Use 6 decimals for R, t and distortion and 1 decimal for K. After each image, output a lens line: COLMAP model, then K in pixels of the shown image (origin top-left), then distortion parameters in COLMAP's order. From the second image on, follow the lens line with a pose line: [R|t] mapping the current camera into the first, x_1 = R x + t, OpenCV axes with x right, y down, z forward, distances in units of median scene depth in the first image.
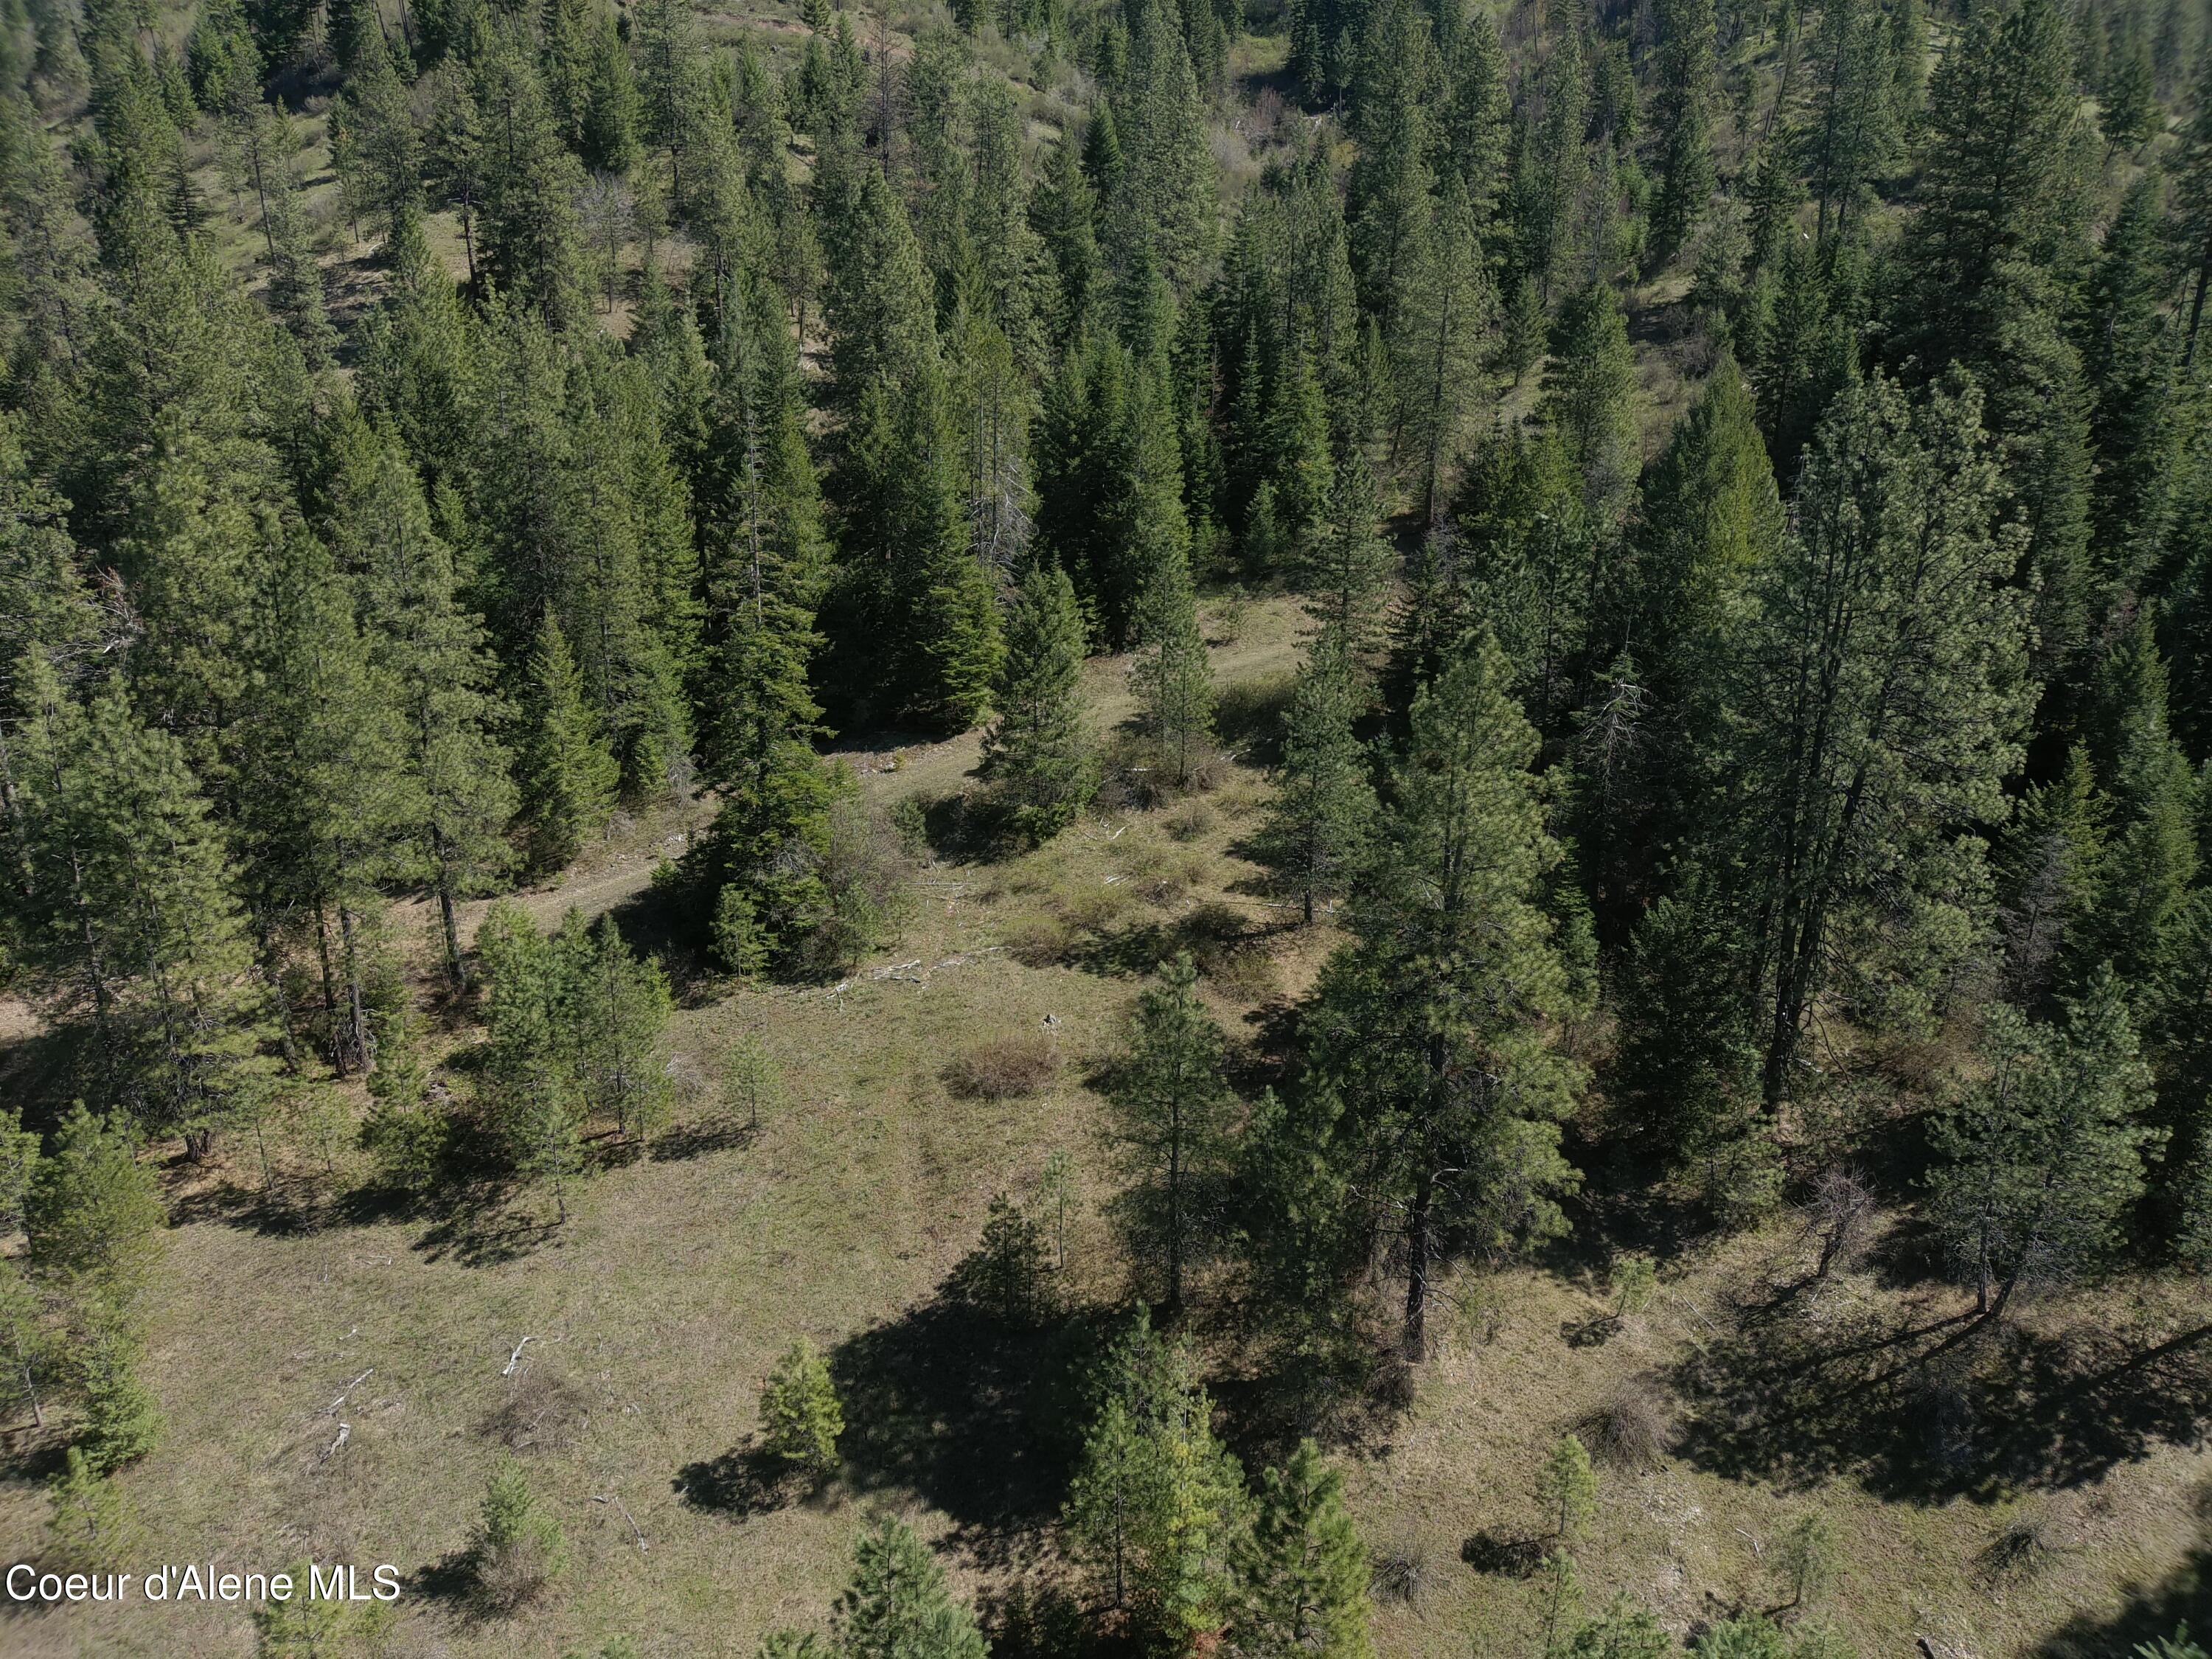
lens RADIAL K [[1663.1, 0, 1117.6], [0, 1663.1, 865.6], [0, 0, 1]] dist [0.045345, -0.044606]
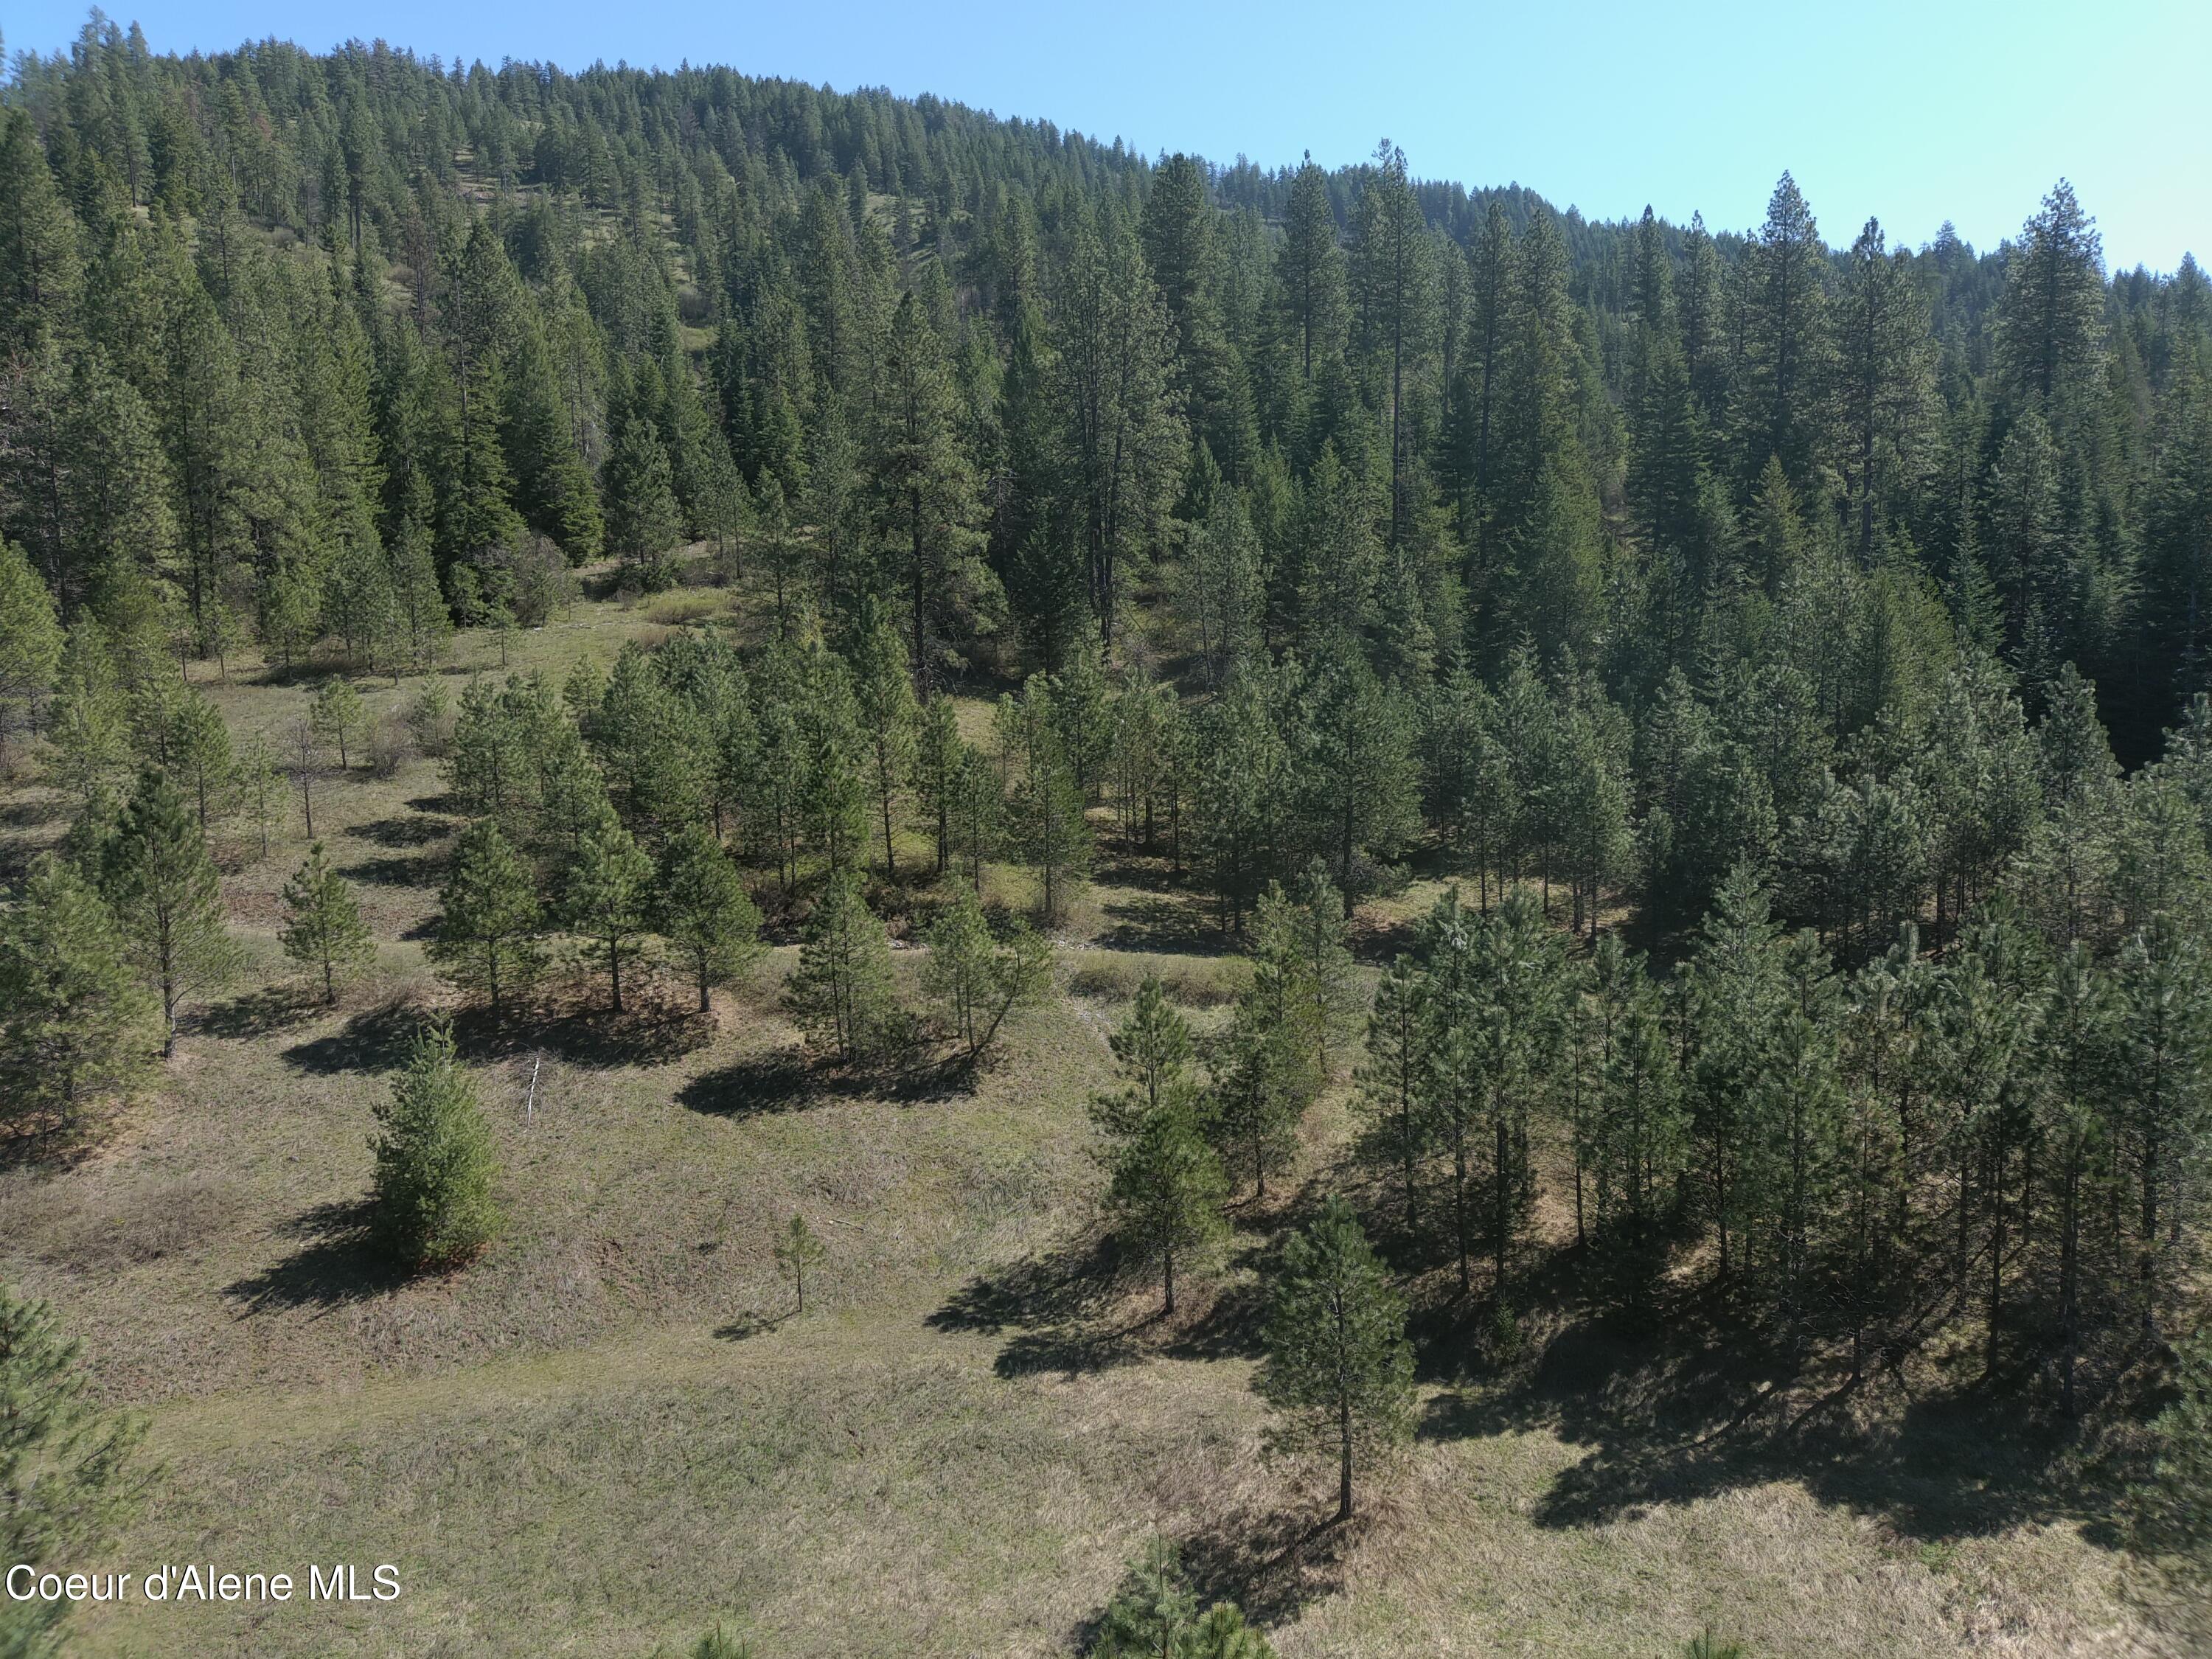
lens RADIAL K [[1663.1, 0, 1116.5], [0, 1663.1, 814.4], [0, 0, 1]] dist [0.045345, -0.044606]
pose [[0.944158, -0.074927, 0.320861, -0.119349], [0.149770, 0.964979, -0.215369, 0.456548], [-0.293487, 0.251398, 0.922315, -0.376933]]
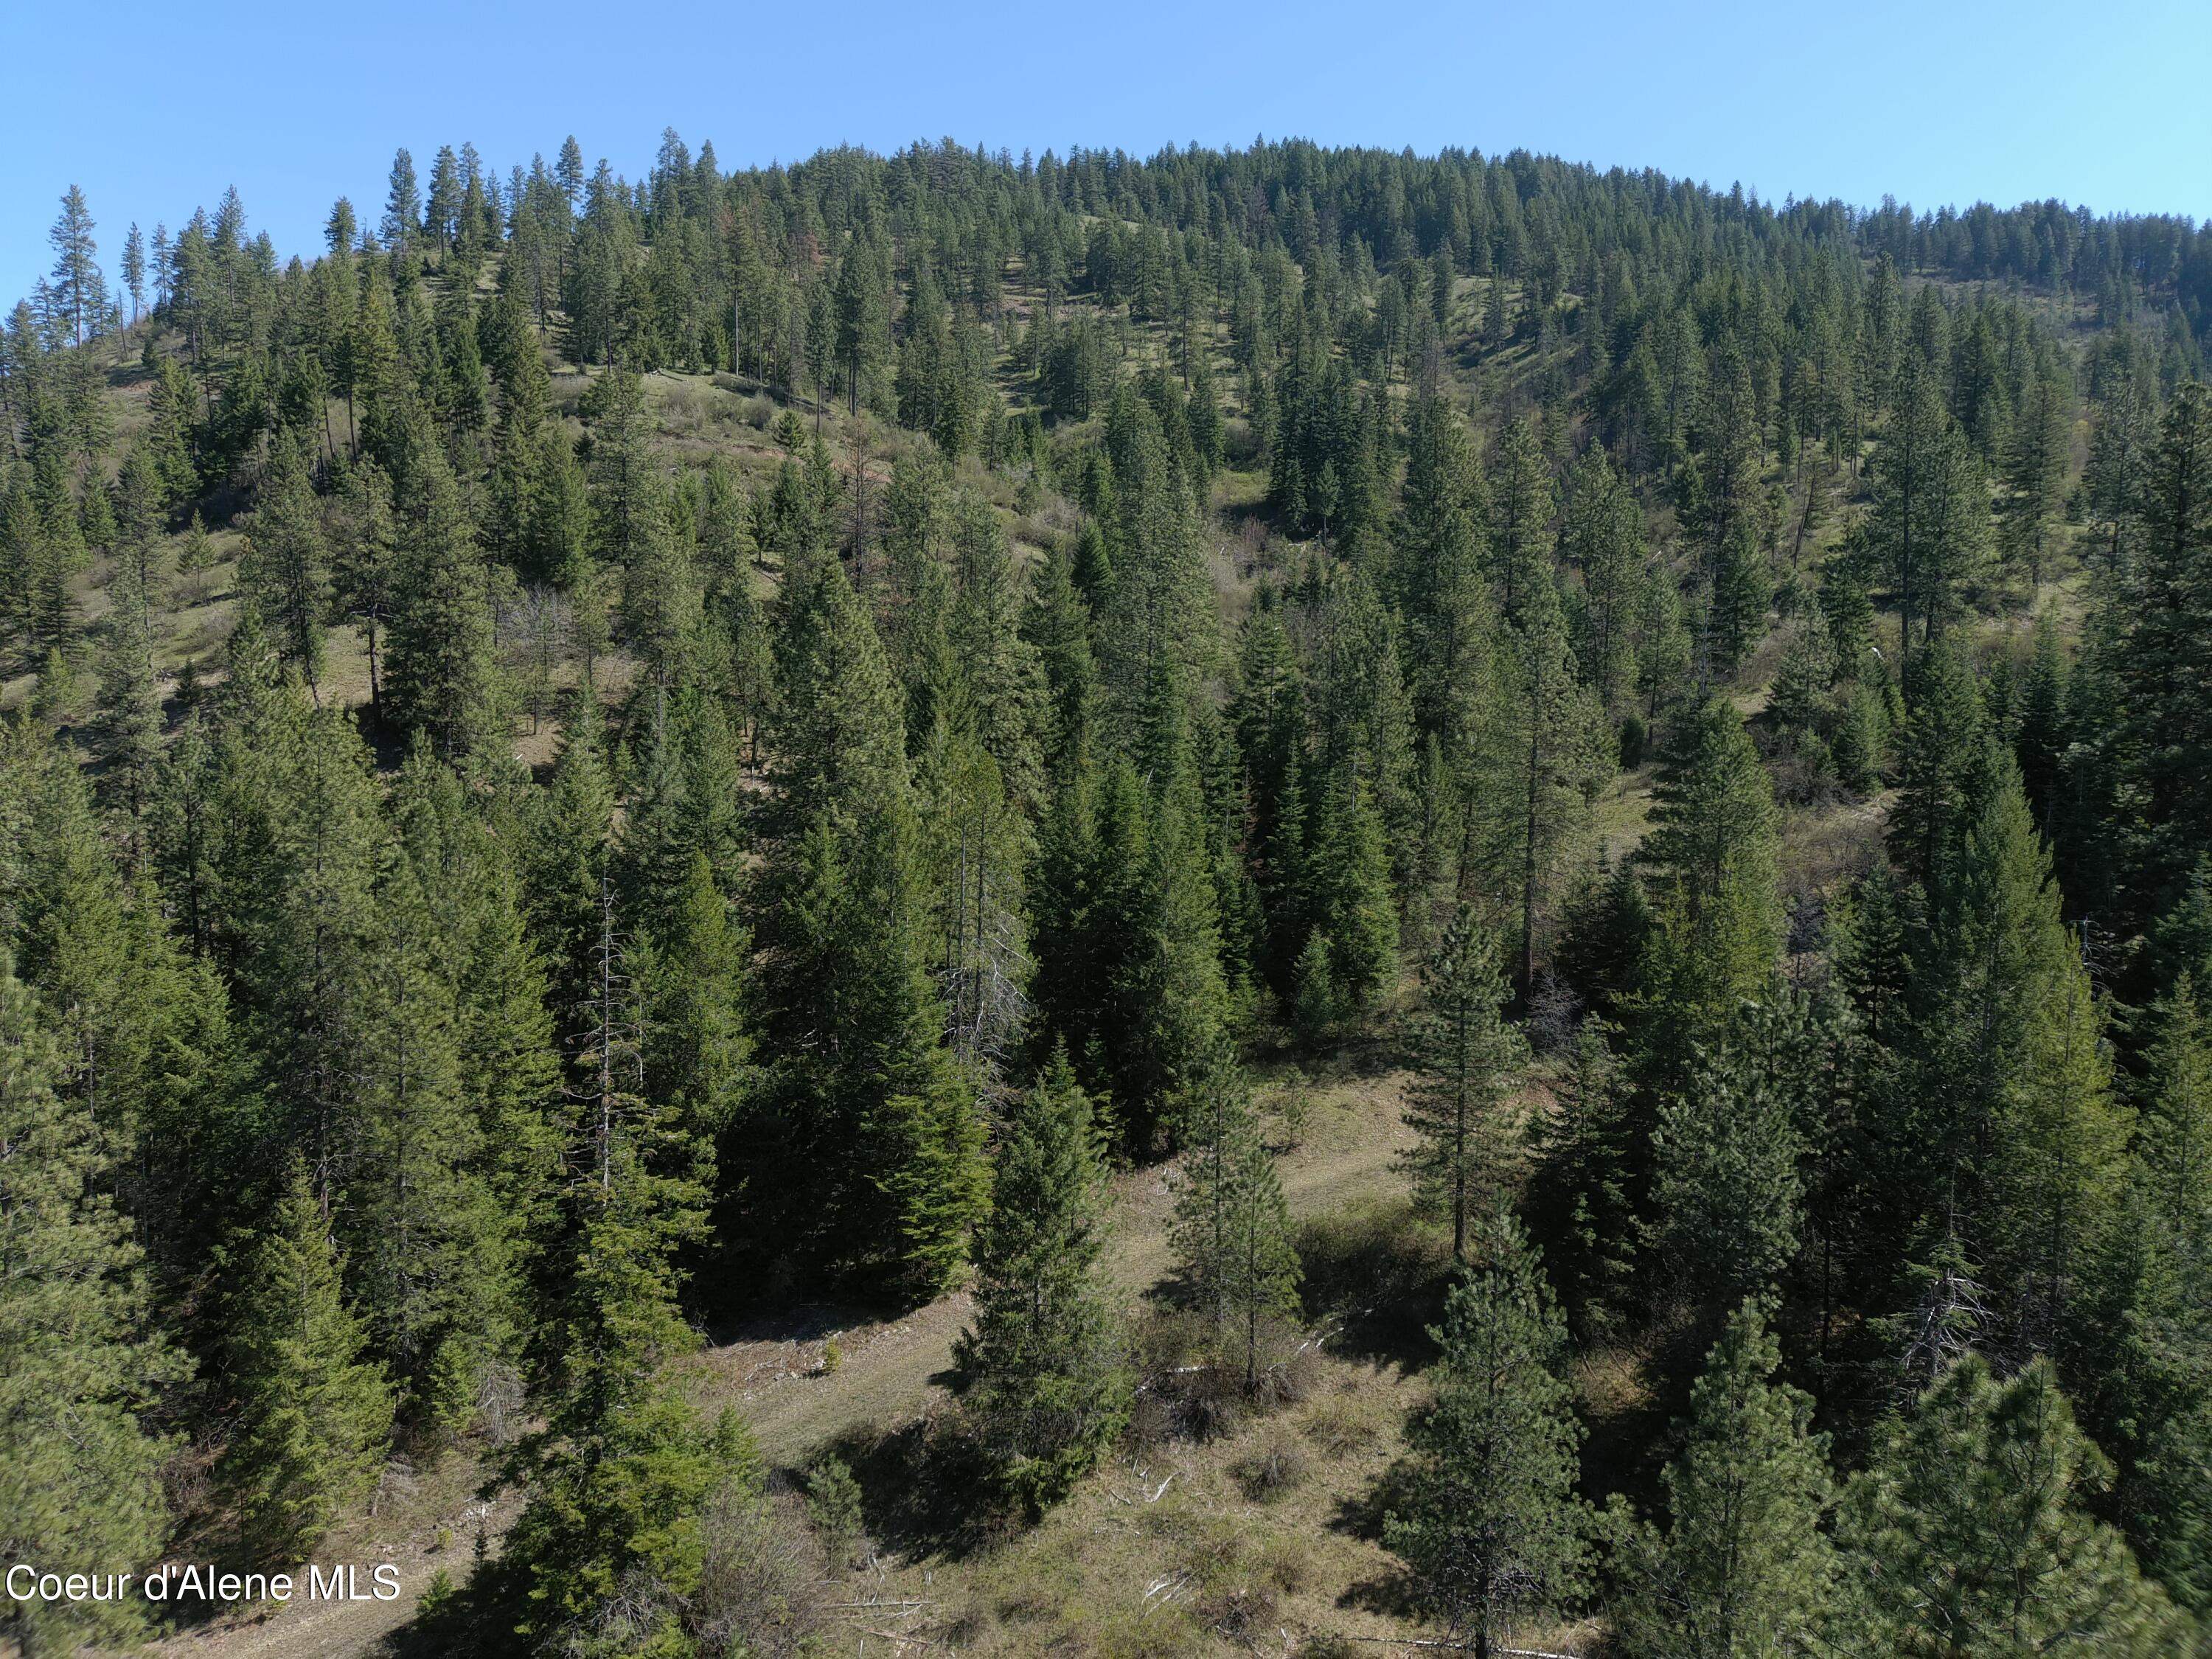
lens RADIAL K [[1663.1, 0, 1115.3], [0, 1663.1, 818.2], [0, 0, 1]] dist [0.045345, -0.044606]
pose [[0.999849, -0.004004, 0.016926, -0.022700], [0.008317, 0.964743, -0.263063, -0.081702], [-0.015276, 0.263164, 0.964630, 0.242189]]
